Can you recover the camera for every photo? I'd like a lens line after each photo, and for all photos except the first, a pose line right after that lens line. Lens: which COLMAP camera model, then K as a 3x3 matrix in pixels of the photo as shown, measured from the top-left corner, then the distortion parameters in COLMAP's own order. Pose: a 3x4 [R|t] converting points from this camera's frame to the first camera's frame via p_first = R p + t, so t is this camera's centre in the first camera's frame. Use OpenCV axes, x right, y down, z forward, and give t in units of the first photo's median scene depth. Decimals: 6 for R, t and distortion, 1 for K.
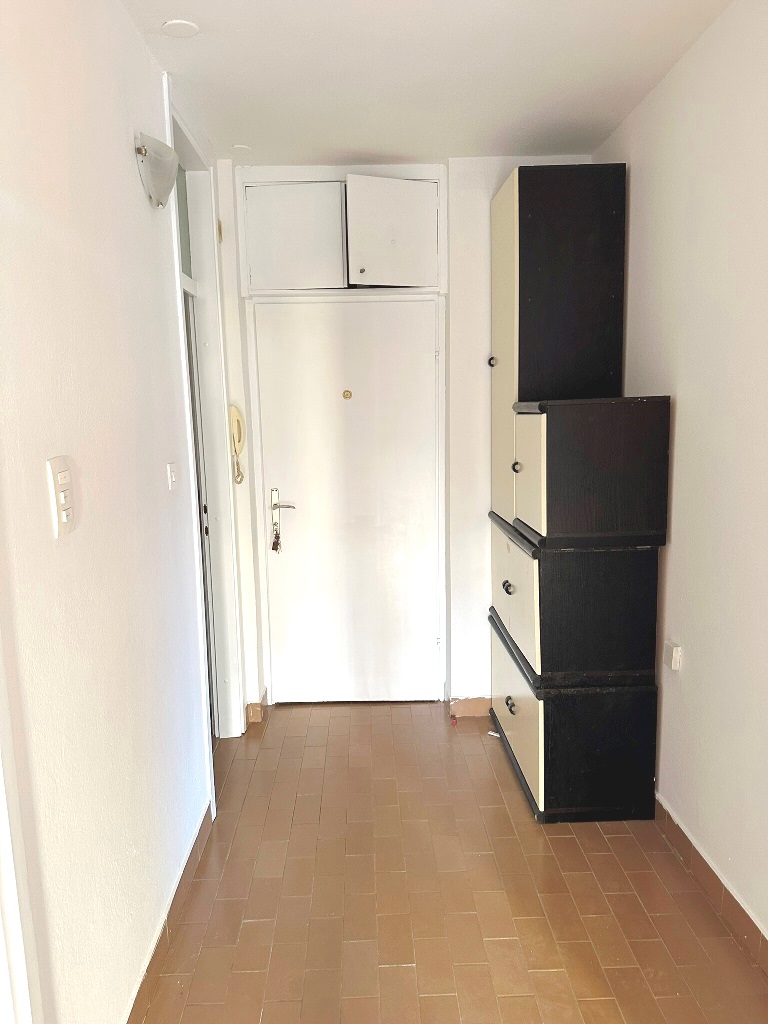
lens RADIAL K [[725.2, 0, 382.3], [0, 725.2, 513.2], [0, 0, 1]] dist [0.032253, -0.055207]
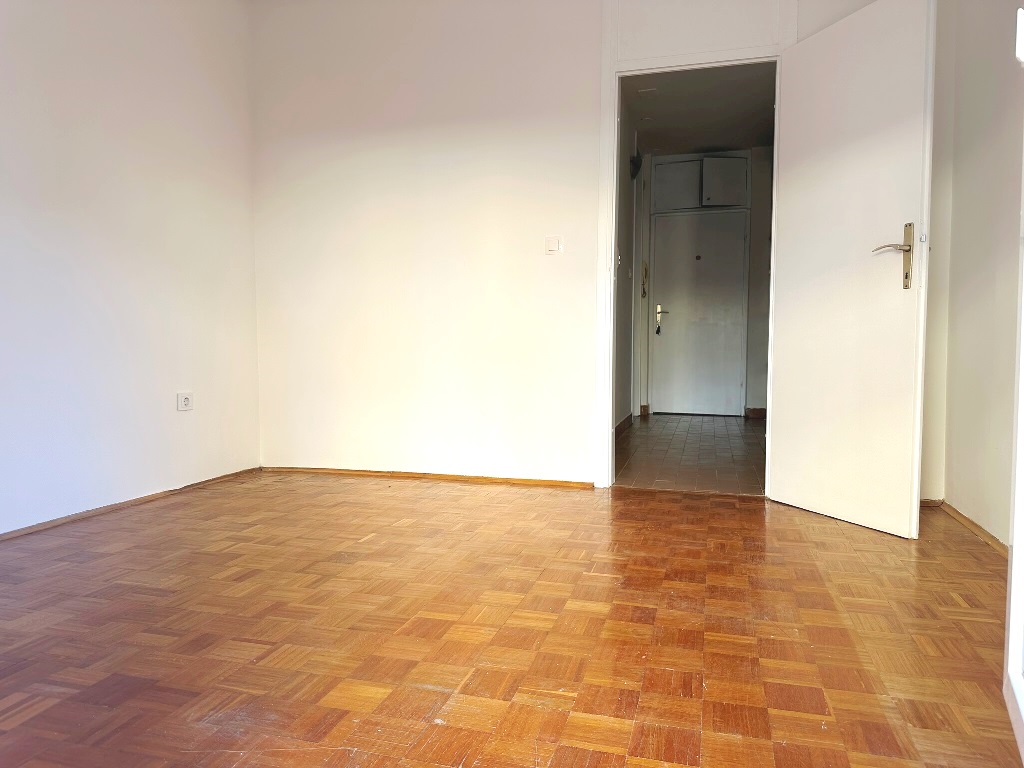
lens RADIAL K [[725.2, 0, 512.5], [0, 725.2, 381.7], [0, 0, 1]] dist [0.032253, -0.055207]
pose [[0.957165, 0.043943, -0.286188, 0.055003], [-0.064294, 0.995997, -0.062103, 0.354464], [0.282314, 0.077843, 0.956159, -1.113949]]
